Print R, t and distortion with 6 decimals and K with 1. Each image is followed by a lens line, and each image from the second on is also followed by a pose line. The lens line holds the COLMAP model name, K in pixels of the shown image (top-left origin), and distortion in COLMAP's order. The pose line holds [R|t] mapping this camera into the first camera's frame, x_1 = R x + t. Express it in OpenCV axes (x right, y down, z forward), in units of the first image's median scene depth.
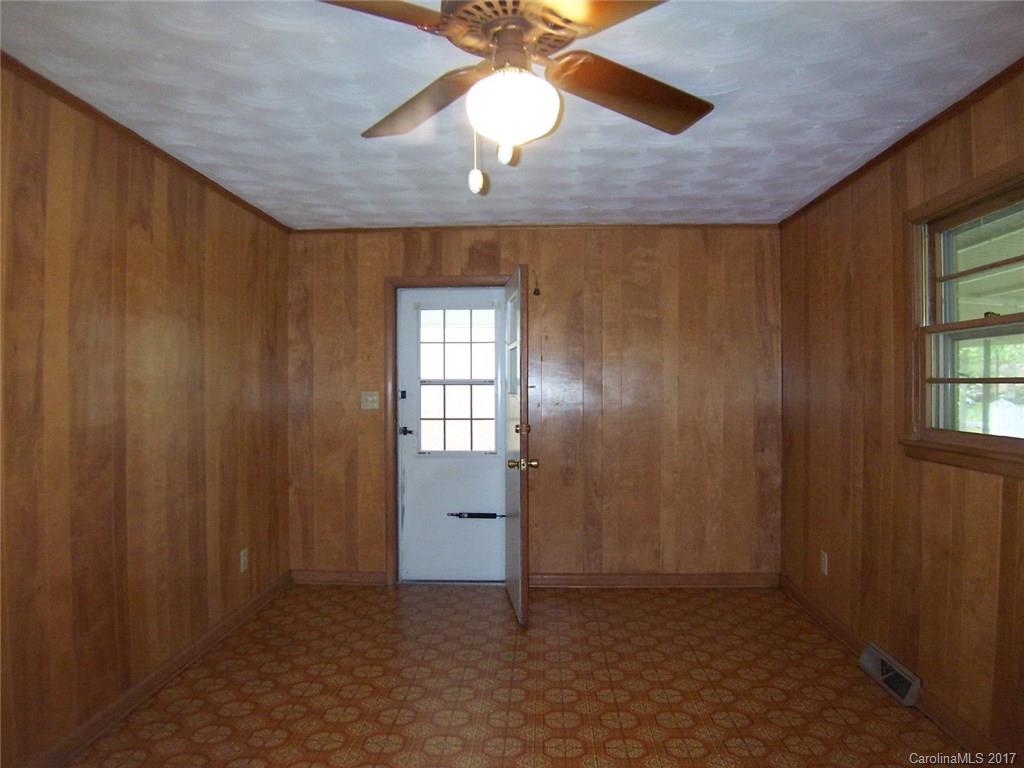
lens RADIAL K [[715.2, 0, 529.6], [0, 715.2, 385.8], [0, 0, 1]] dist [-0.074201, -0.002770]
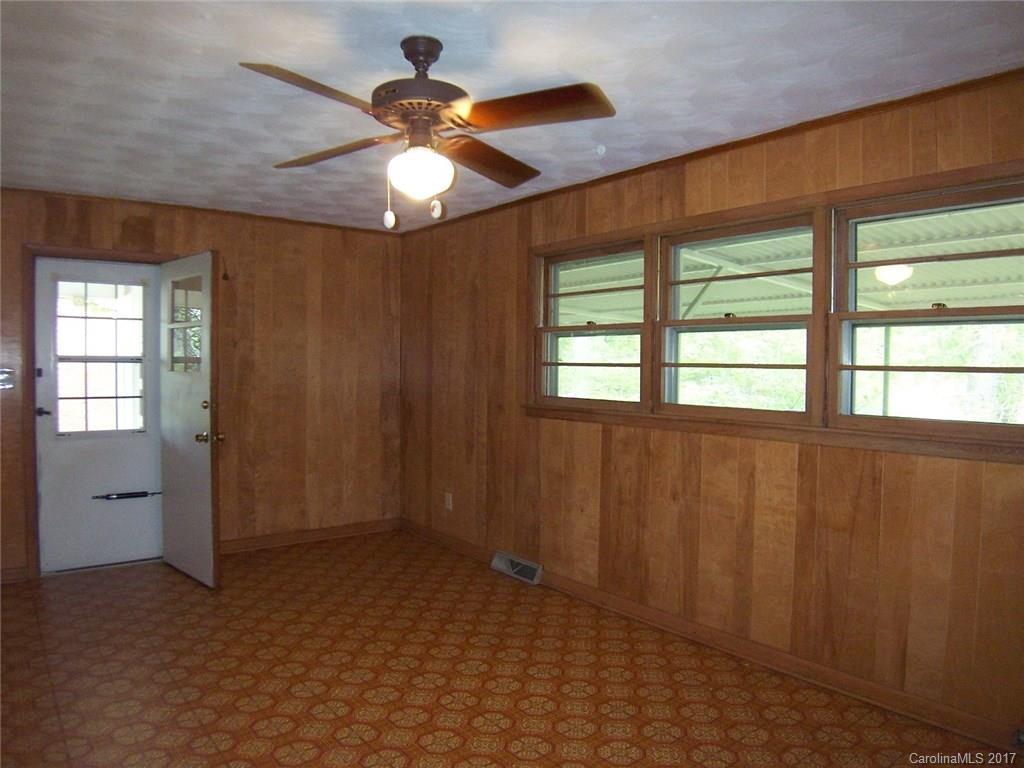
lens RADIAL K [[715.2, 0, 529.6], [0, 715.2, 385.8], [0, 0, 1]] dist [-0.074201, -0.002770]
pose [[0.760742, -0.009857, 0.648980, -0.277677], [-0.010790, 0.999554, 0.027830, -0.001901], [-0.648965, -0.028174, 0.760296, -0.087129]]
